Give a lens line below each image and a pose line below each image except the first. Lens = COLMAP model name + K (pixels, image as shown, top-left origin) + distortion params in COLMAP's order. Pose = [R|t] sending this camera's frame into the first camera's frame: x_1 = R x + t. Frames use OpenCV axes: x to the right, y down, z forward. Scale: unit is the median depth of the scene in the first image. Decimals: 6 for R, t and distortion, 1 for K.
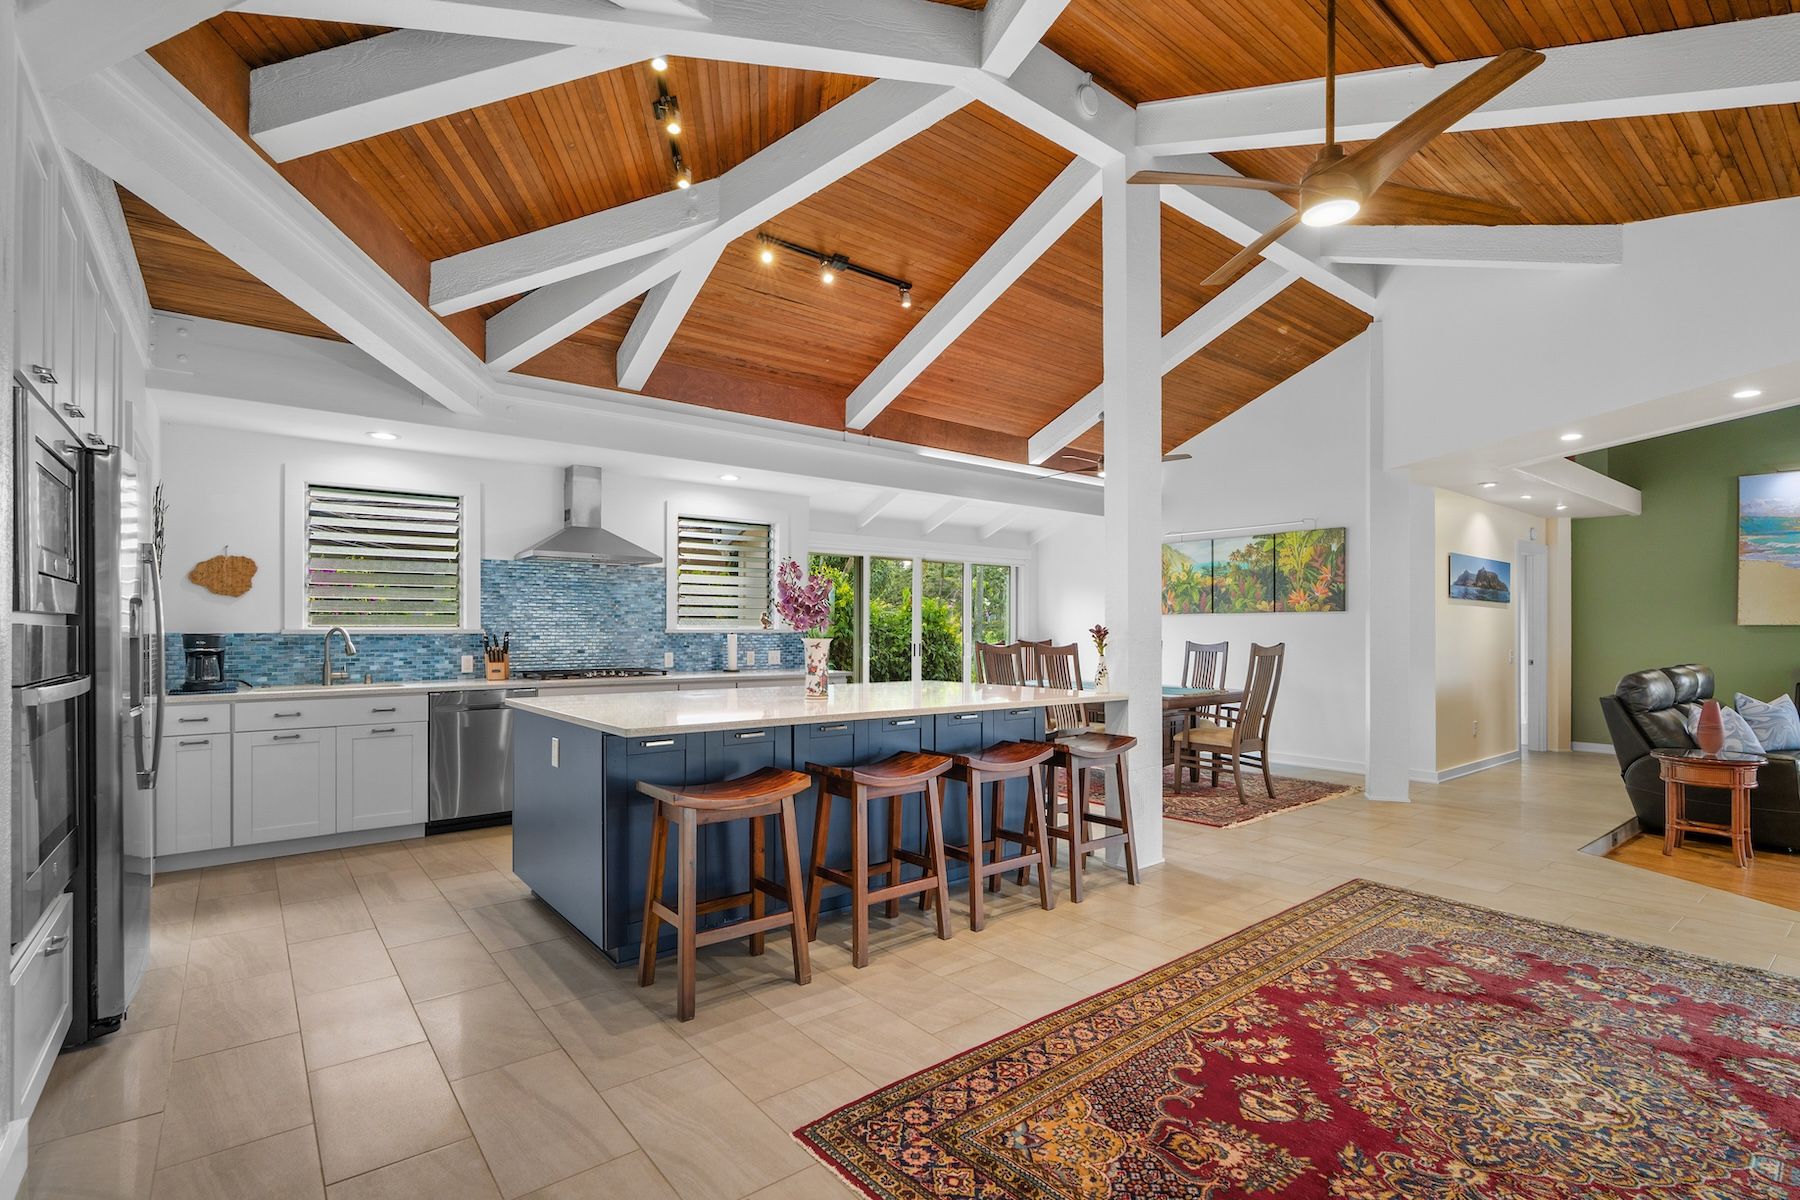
lens RADIAL K [[820.4, 0, 895.1], [0, 820.4, 630.0], [0, 0, 1]] dist [-0.001487, 0.002261]
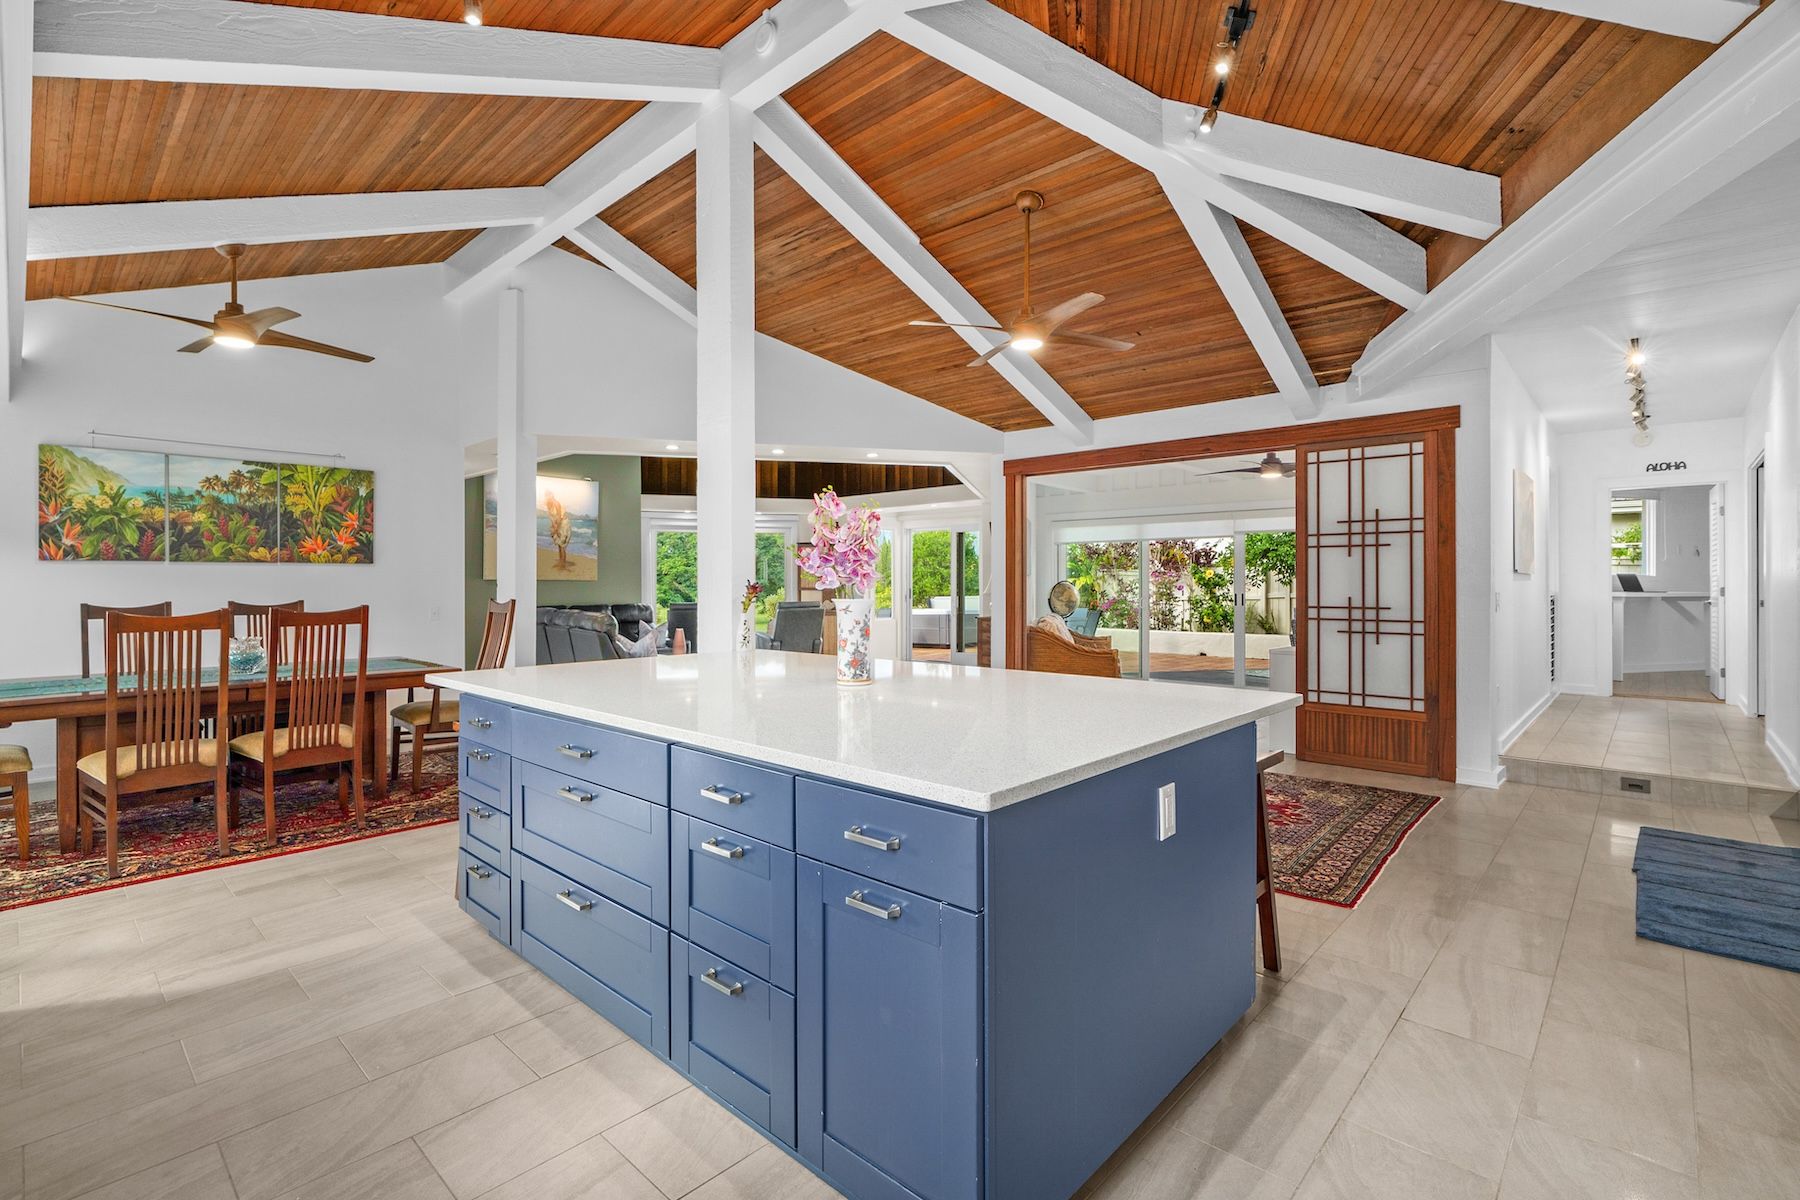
lens RADIAL K [[820.4, 0, 871.2], [0, 820.4, 577.3], [0, 0, 1]] dist [-0.001487, 0.002261]
pose [[-0.124567, 0.004279, 0.992202, -0.560690], [0.003093, 0.999988, -0.003924, -0.003648], [-0.992206, 0.002580, -0.124579, 0.755420]]
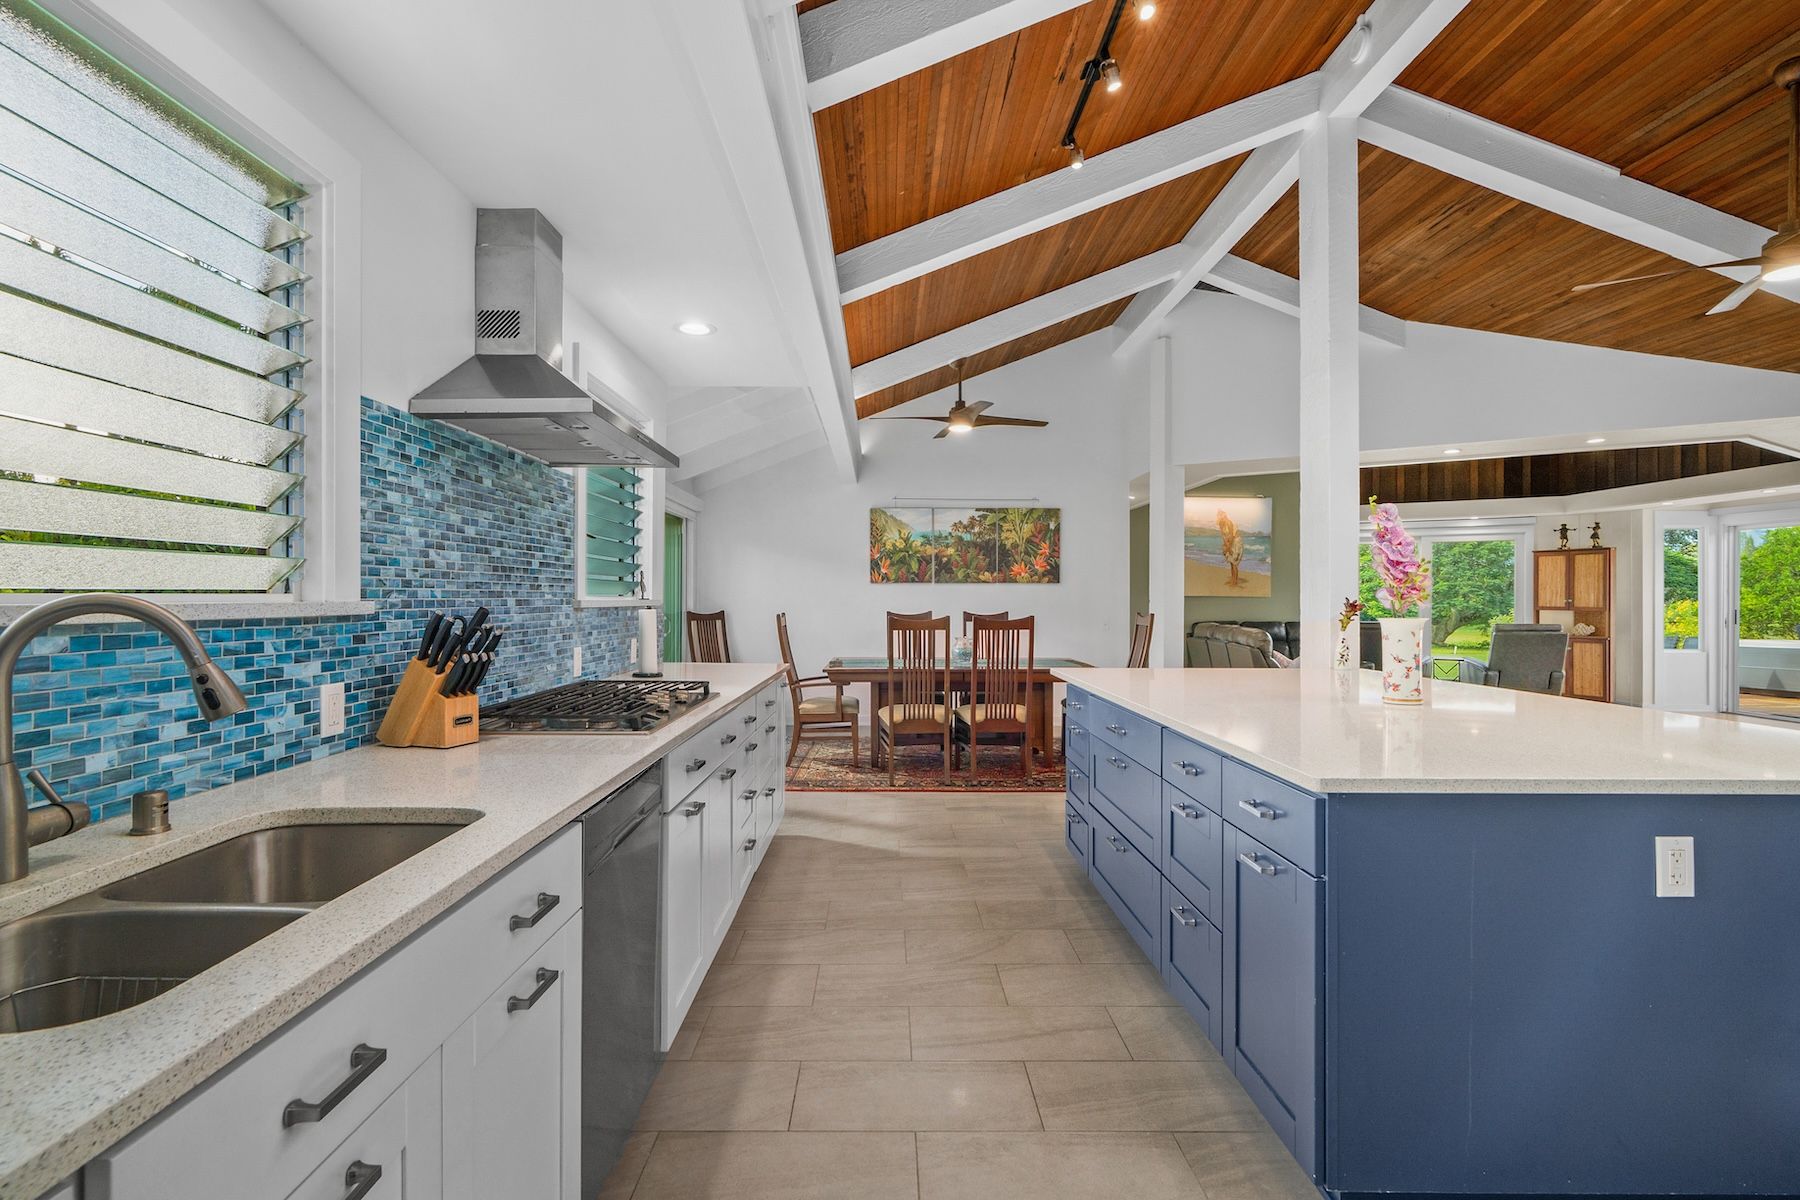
lens RADIAL K [[820.4, 0, 884.2], [0, 820.4, 595.7], [0, 0, 1]] dist [-0.001487, 0.002261]
pose [[0.628722, 0.001903, 0.777628, -0.636218], [-0.000344, 0.999998, -0.002168, -0.004291], [-0.777630, 0.001096, 0.628721, 0.640496]]
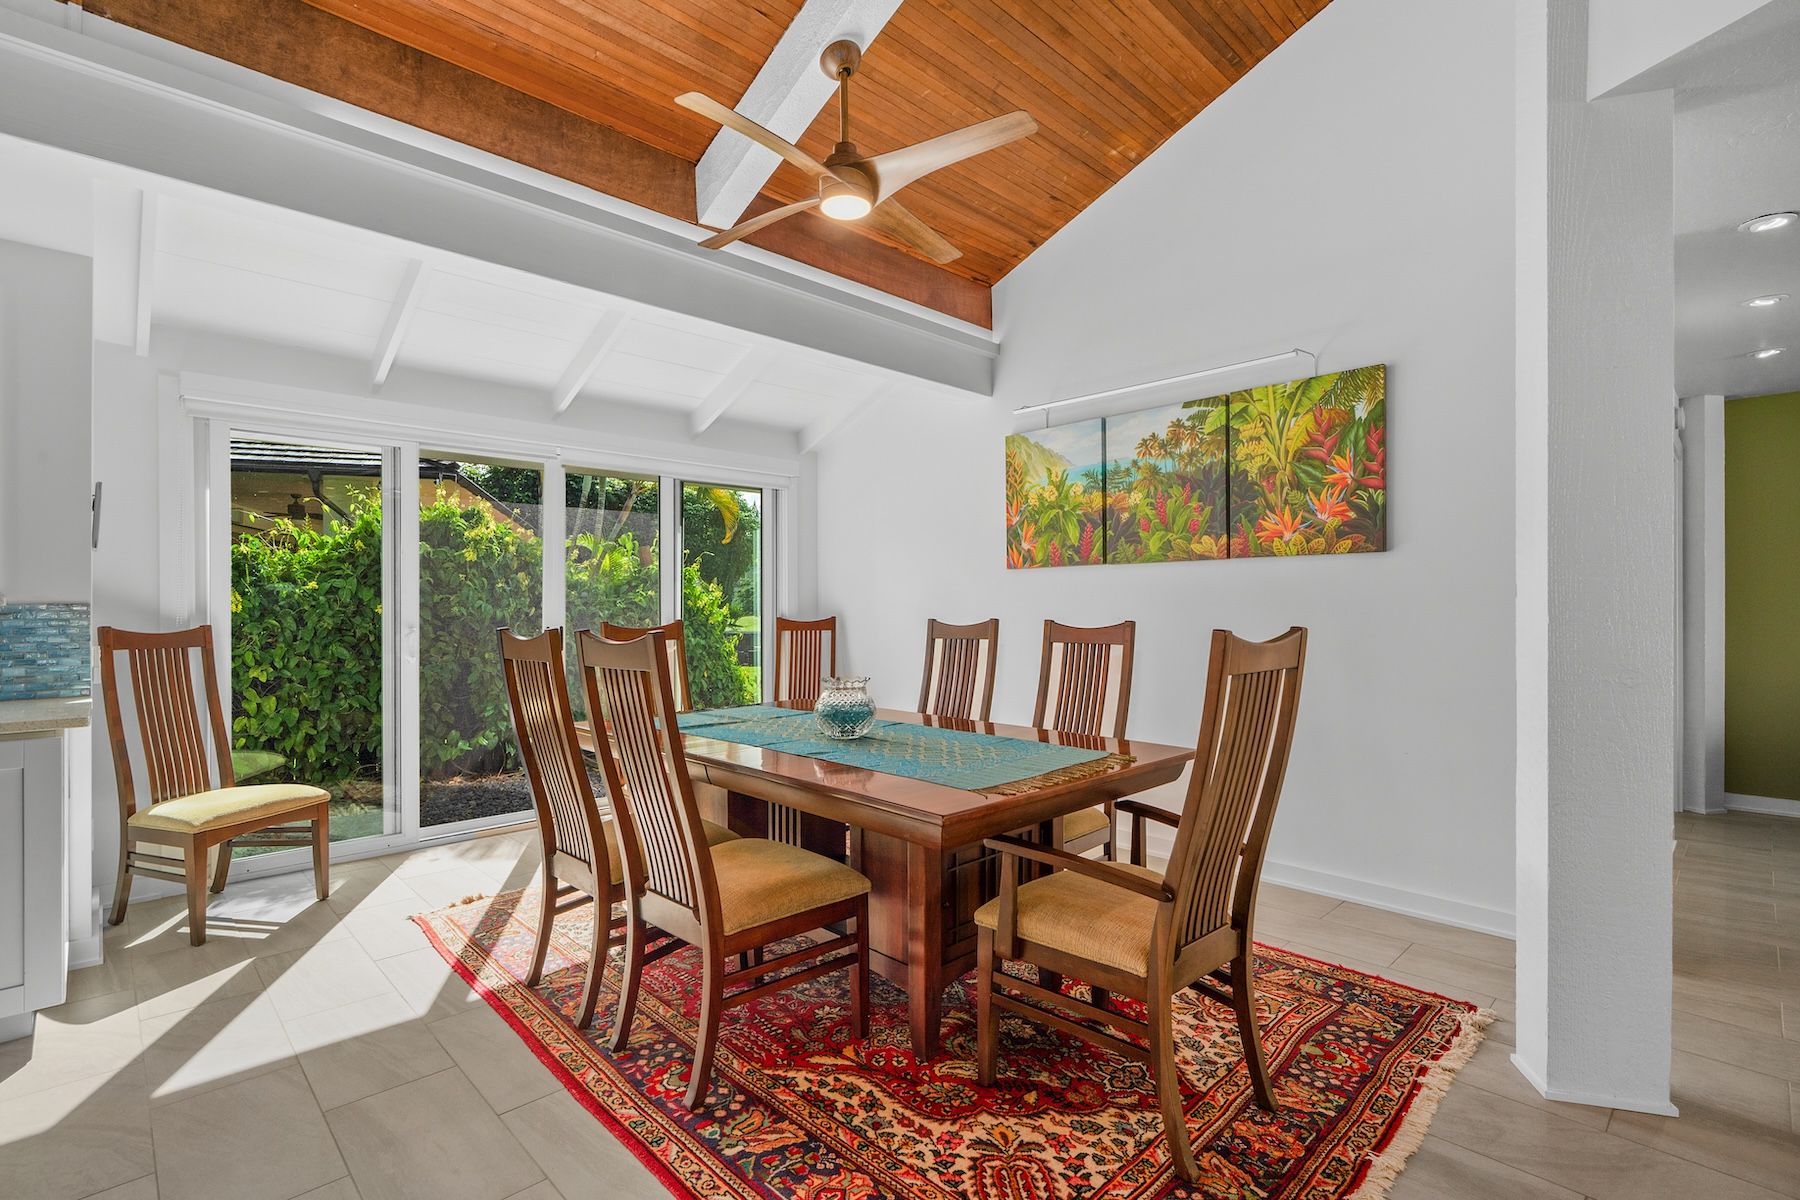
lens RADIAL K [[820.4, 0, 887.2], [0, 820.4, 608.5], [0, 0, 1]] dist [-0.001487, 0.002261]
pose [[0.995486, -0.005901, 0.094726, 0.311963], [0.005607, 0.999979, 0.003375, 0.006861], [-0.094744, -0.002829, 0.995498, 0.772463]]
